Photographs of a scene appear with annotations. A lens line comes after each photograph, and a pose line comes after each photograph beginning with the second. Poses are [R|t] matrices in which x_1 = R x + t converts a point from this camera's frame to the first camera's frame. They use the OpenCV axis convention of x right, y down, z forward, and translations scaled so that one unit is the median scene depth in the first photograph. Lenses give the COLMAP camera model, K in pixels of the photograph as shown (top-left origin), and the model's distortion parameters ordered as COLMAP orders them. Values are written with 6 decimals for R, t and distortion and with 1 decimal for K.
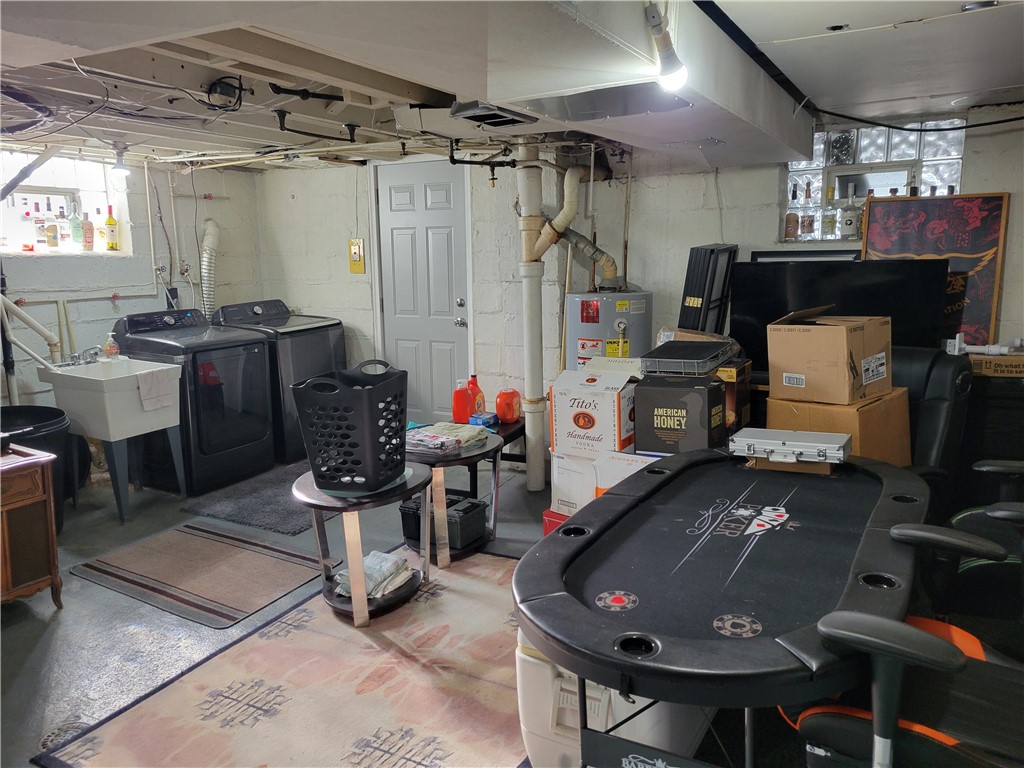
lens RADIAL K [[766.1, 0, 510.8], [0, 766.1, 382.7], [0, 0, 1]] dist [0.009906, -0.000397]
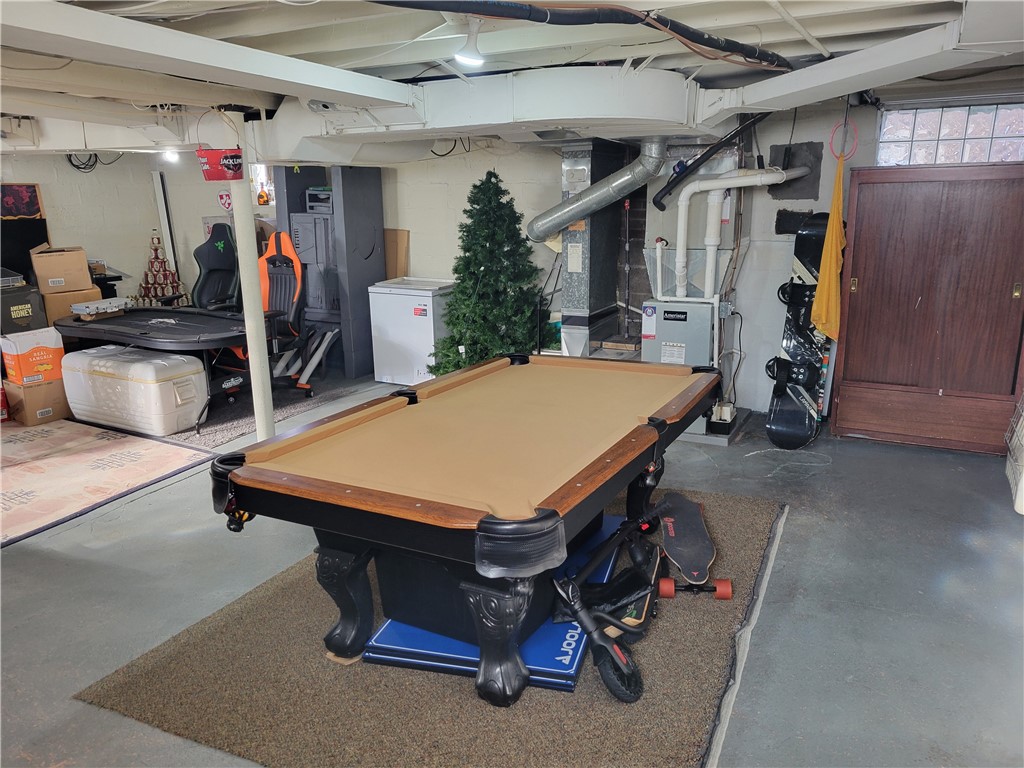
lens RADIAL K [[766.1, 0, 512.4], [0, 766.1, 385.7], [0, 0, 1]] dist [0.009906, -0.000397]
pose [[-0.037820, -0.220346, 0.974688, -1.696716], [0.172372, 0.959327, 0.223562, 0.012436], [-0.984306, 0.176464, 0.001700, -0.067941]]
